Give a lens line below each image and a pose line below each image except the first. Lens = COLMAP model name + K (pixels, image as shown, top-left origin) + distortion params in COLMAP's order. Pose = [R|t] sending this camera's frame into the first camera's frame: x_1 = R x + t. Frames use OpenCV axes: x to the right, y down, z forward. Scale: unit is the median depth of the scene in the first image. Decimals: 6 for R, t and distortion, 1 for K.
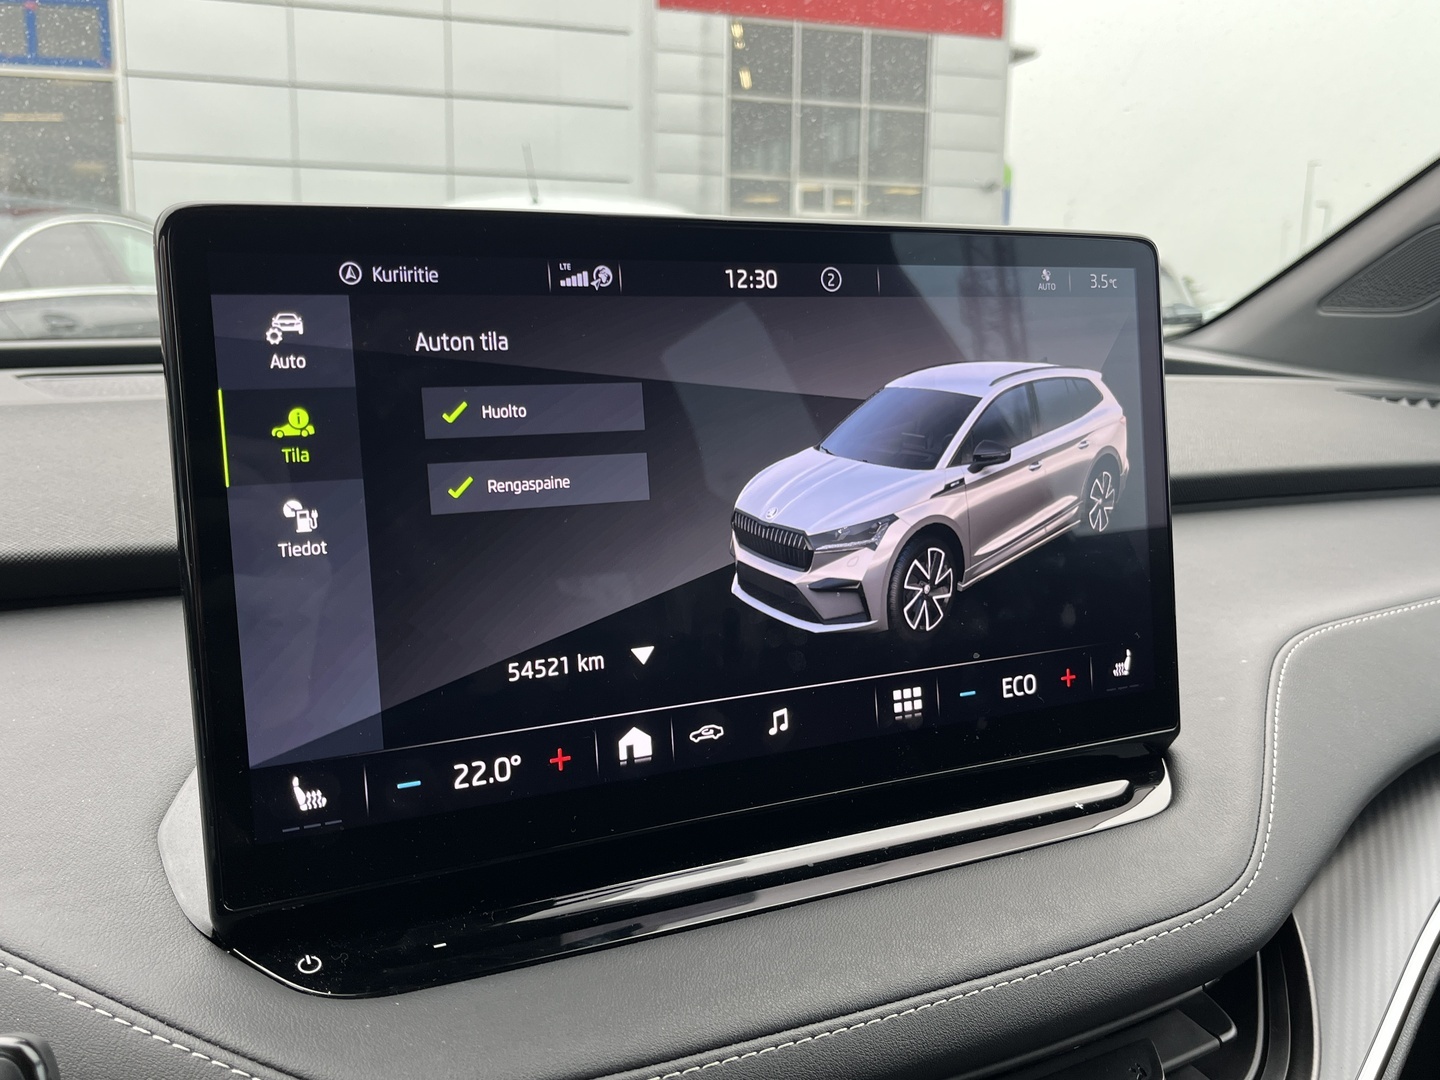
lens RADIAL K [[1299.8, 0, 700.8], [0, 1299.8, 537.5], [0, 0, 1]] dist [0.002942, -0.005661]
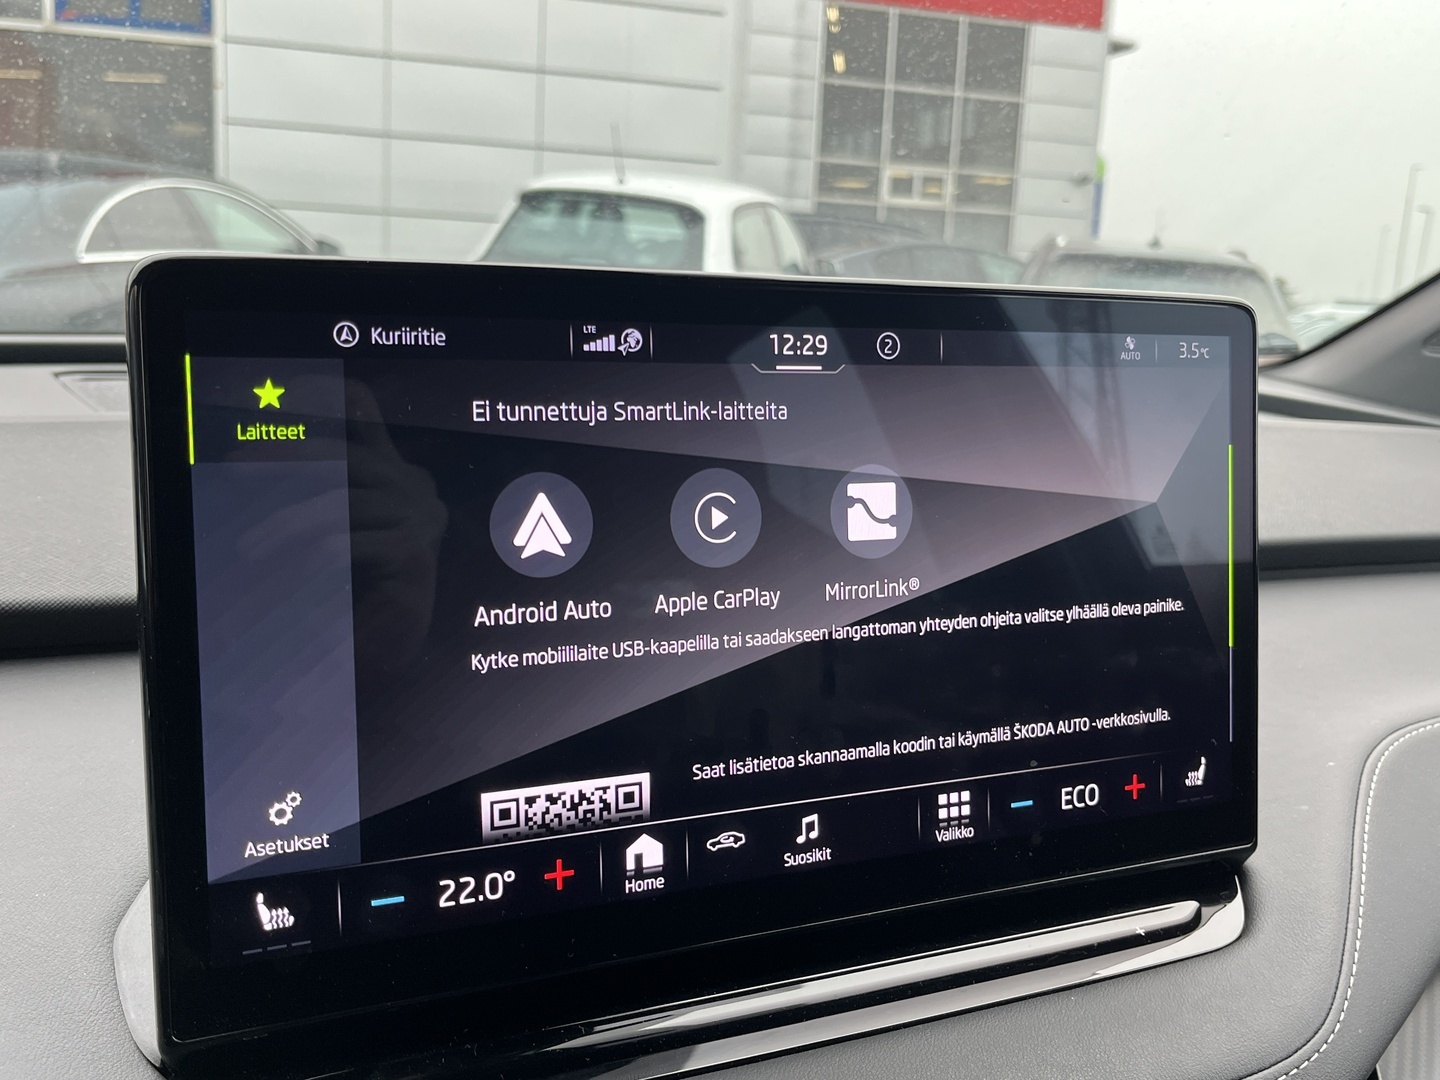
lens RADIAL K [[1300.3, 0, 724.4], [0, 1300.3, 518.8], [0, 0, 1]] dist [0.002338, -0.005176]
pose [[0.998255, 0.044769, -0.038495, 0.024582], [-0.044741, 0.998997, 0.001587, -0.069220], [0.038528, 0.000138, 0.999258, 0.087125]]
